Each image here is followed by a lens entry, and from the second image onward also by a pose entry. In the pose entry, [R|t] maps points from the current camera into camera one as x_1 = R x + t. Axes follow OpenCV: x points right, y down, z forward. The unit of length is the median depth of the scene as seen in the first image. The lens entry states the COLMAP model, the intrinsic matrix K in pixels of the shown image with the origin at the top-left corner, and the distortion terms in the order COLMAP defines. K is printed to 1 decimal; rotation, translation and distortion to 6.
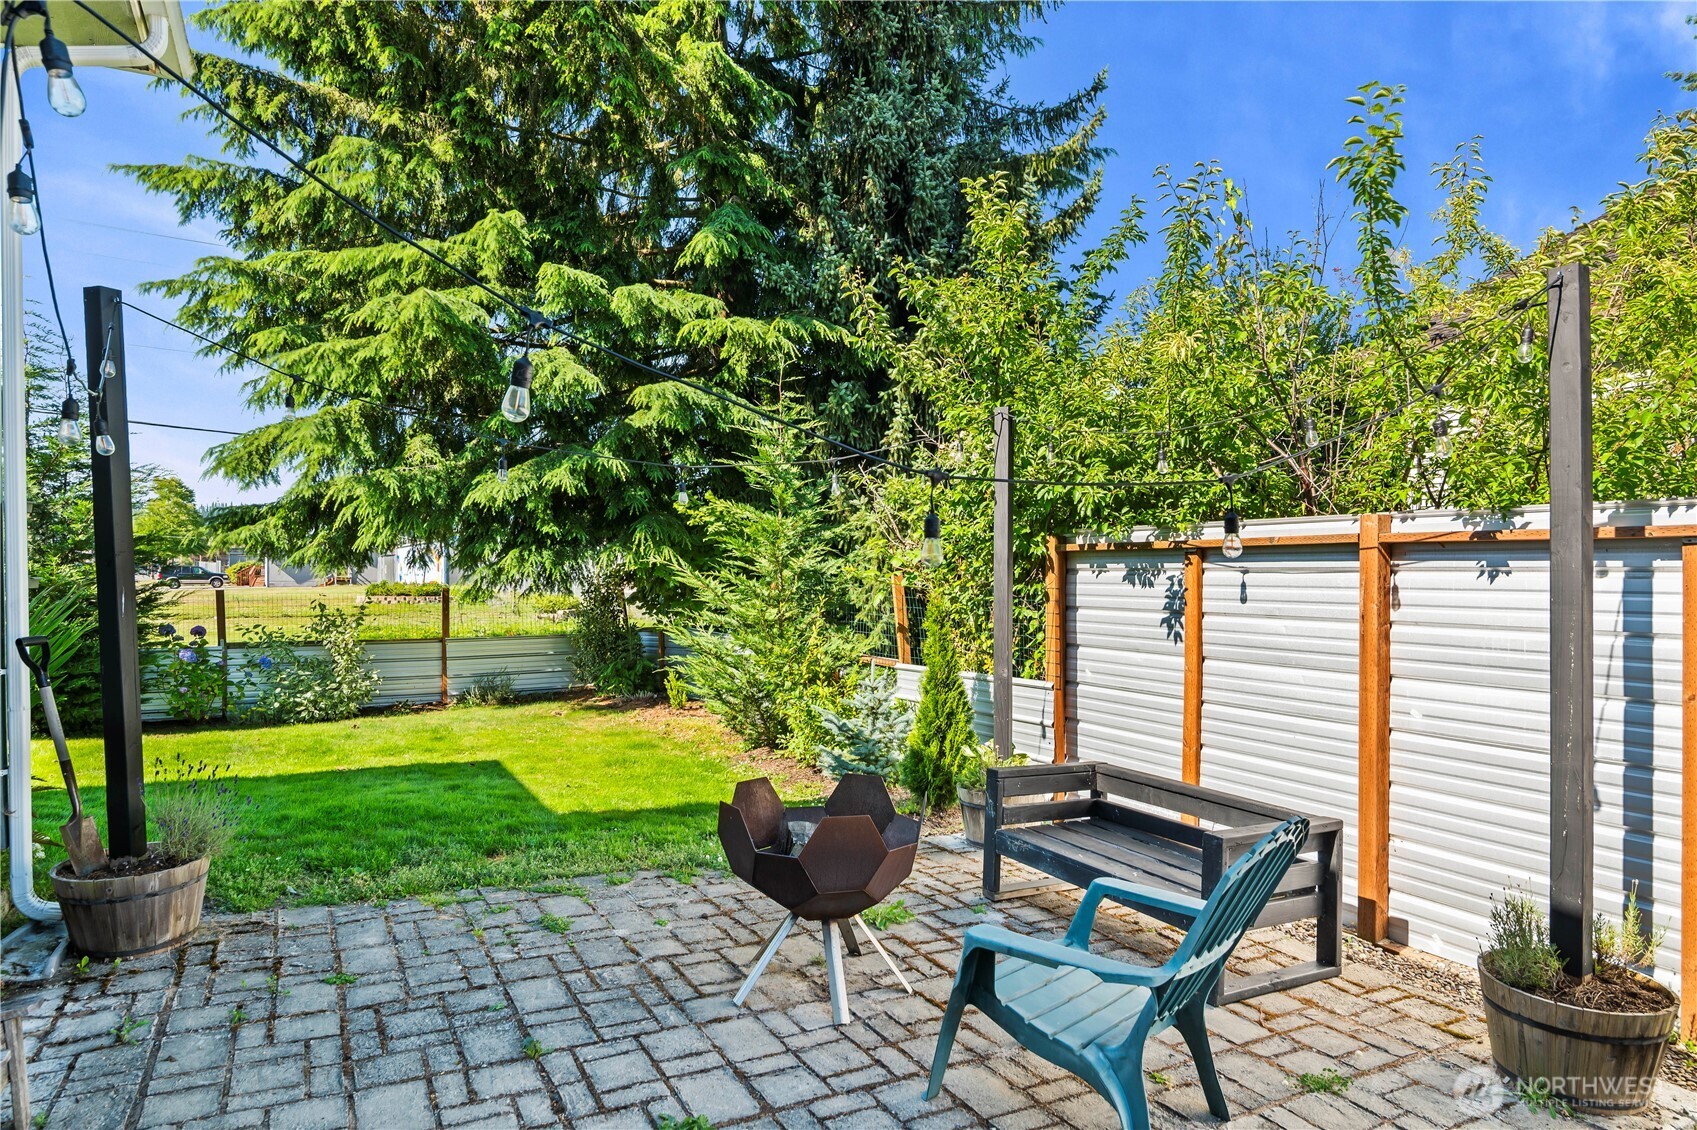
lens RADIAL K [[1061.8, 0, 848.5], [0, 1061.8, 565.0], [0, 0, 1]] dist [0.001732, 0.000411]
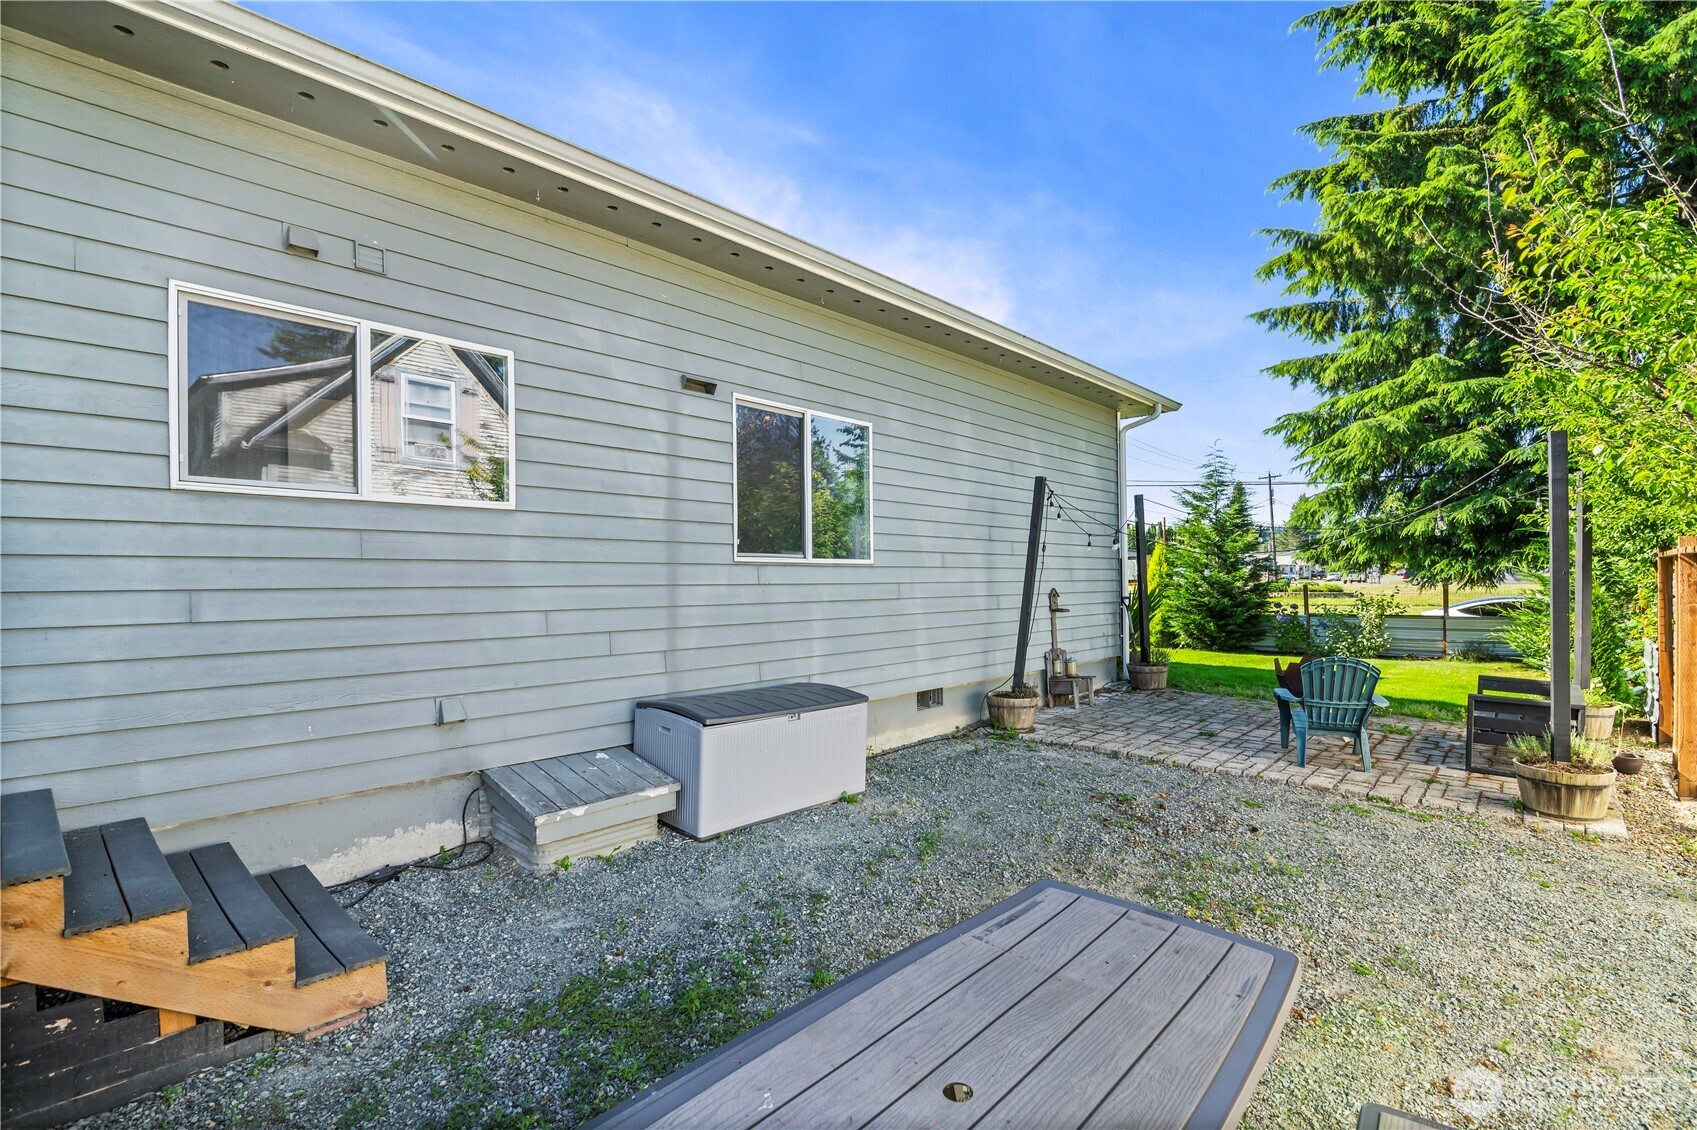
lens RADIAL K [[791.1, 0, 848.5], [0, 791.1, 565.0], [0, 0, 1]] dist [-0.001951, -0.000516]
pose [[0.342934, -0.021543, -0.939112, 0.451175], [0.014590, 0.999739, -0.017606, 0.001538], [0.939246, -0.007664, 0.343159, -0.239123]]
